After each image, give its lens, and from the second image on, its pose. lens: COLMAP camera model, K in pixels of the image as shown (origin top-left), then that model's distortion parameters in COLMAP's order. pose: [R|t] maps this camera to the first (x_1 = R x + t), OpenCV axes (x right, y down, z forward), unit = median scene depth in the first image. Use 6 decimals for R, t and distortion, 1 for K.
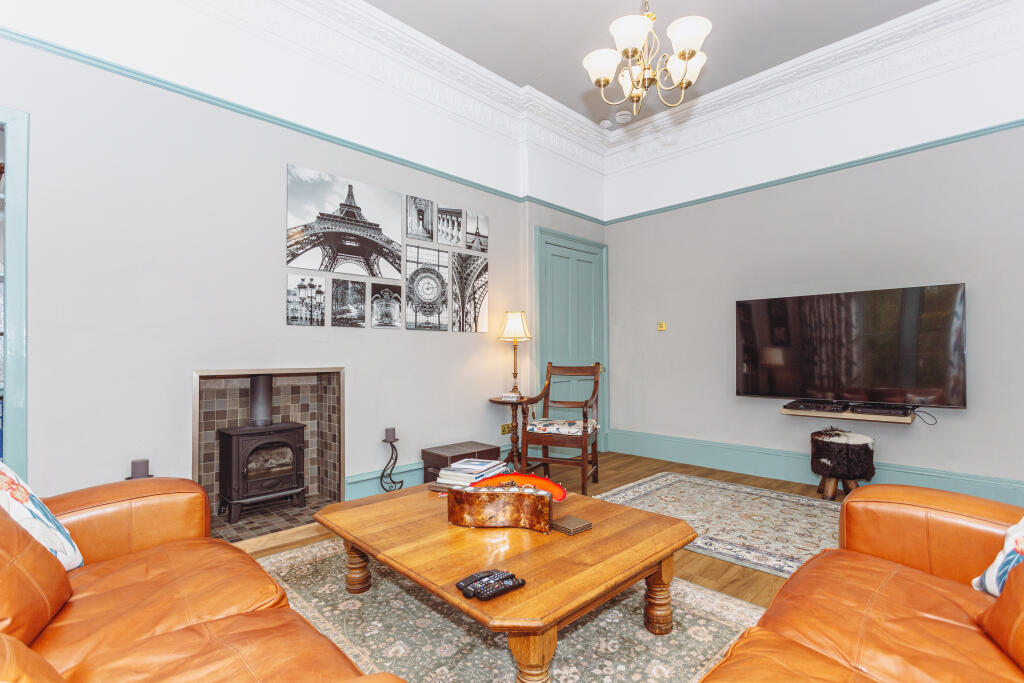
lens RADIAL K [[486.5, 0, 514.9], [0, 486.5, 344.1], [0, 0, 1]] dist [-0.002714, 0.000137]
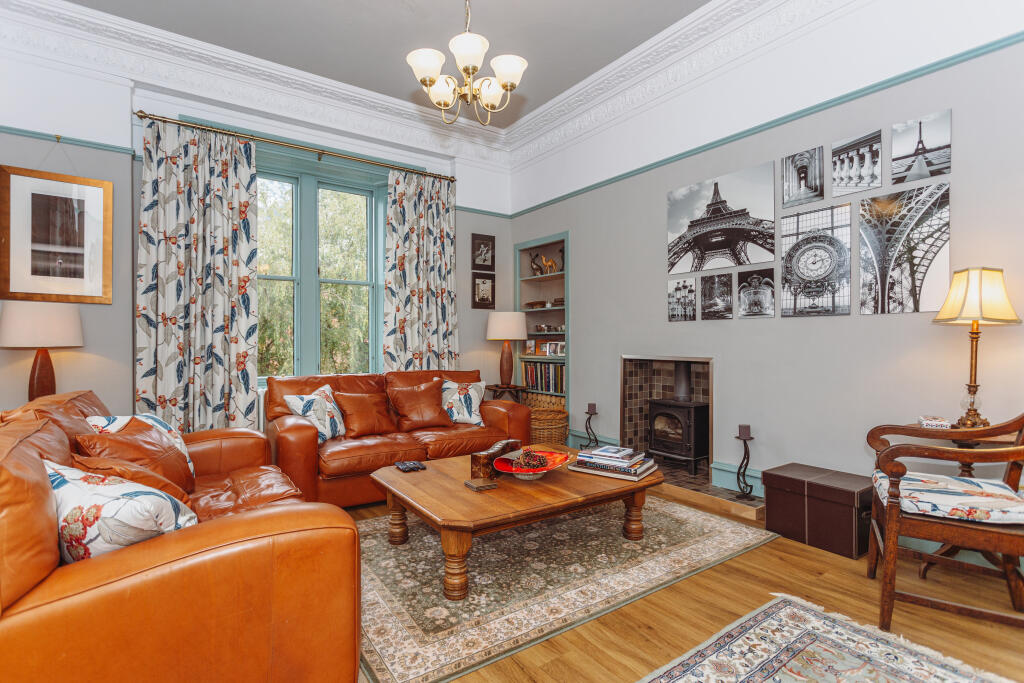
lens RADIAL K [[486.5, 0, 514.9], [0, 486.5, 344.1], [0, 0, 1]] dist [-0.002714, 0.000137]
pose [[-0.166064, 0.006898, -0.986091, 0.718074], [0.016174, 0.999860, 0.004270, 0.005683], [0.985982, -0.015240, -0.166152, 0.702296]]
